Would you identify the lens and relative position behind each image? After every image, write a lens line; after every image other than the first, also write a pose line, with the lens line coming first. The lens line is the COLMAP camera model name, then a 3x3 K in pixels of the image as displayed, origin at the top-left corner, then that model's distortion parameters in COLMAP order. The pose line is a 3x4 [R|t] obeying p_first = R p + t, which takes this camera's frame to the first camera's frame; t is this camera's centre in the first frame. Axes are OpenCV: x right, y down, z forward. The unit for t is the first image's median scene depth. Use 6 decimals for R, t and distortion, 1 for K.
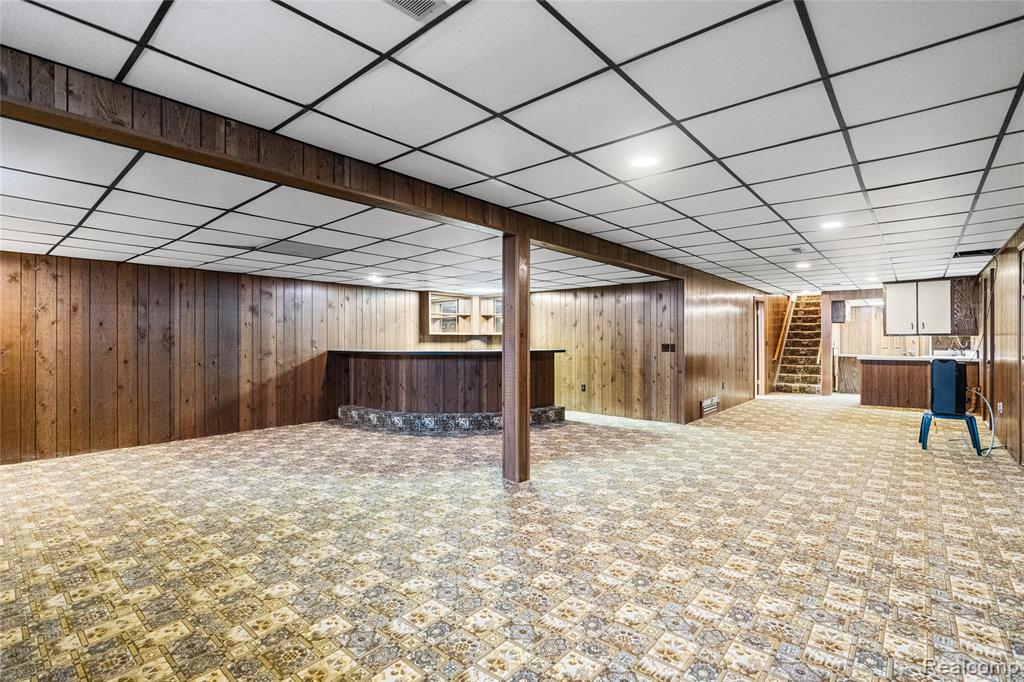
lens RADIAL K [[477.5, 0, 519.5], [0, 477.5, 336.3], [0, 0, 1]] dist [-0.018093, 0.006060]
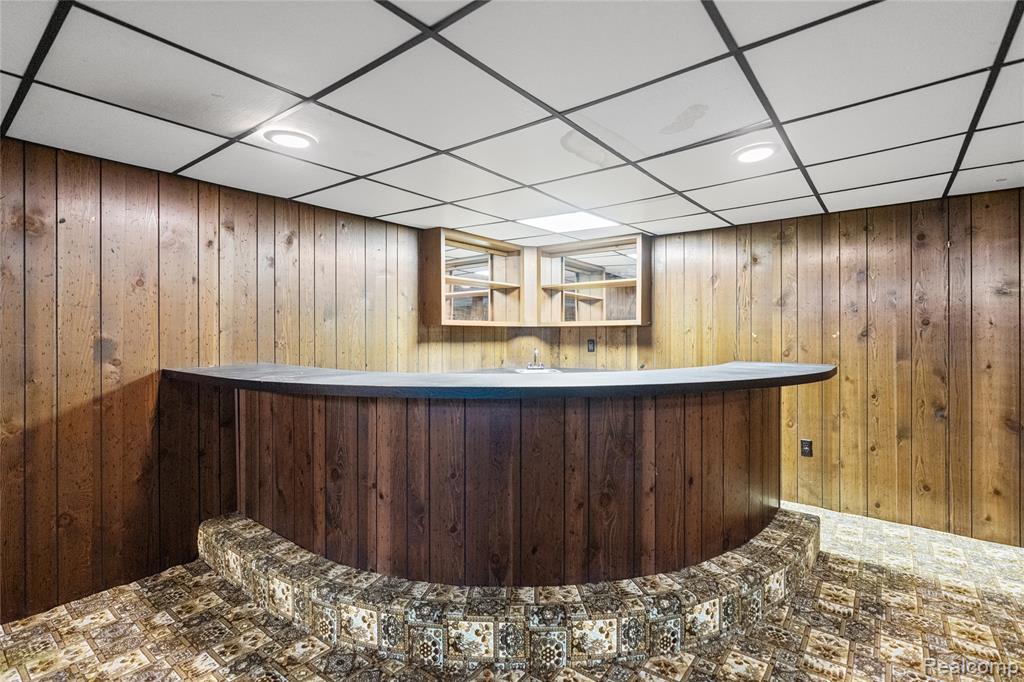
lens RADIAL K [[493.7, 0, 509.3], [0, 493.7, 338.1], [0, 0, 1]] dist [-0.001572, -0.000210]
pose [[0.999983, -0.001155, 0.005778, -0.132803], [0.001089, 0.999935, 0.011378, 0.003322], [-0.005790, -0.011372, 0.999919, 0.554236]]
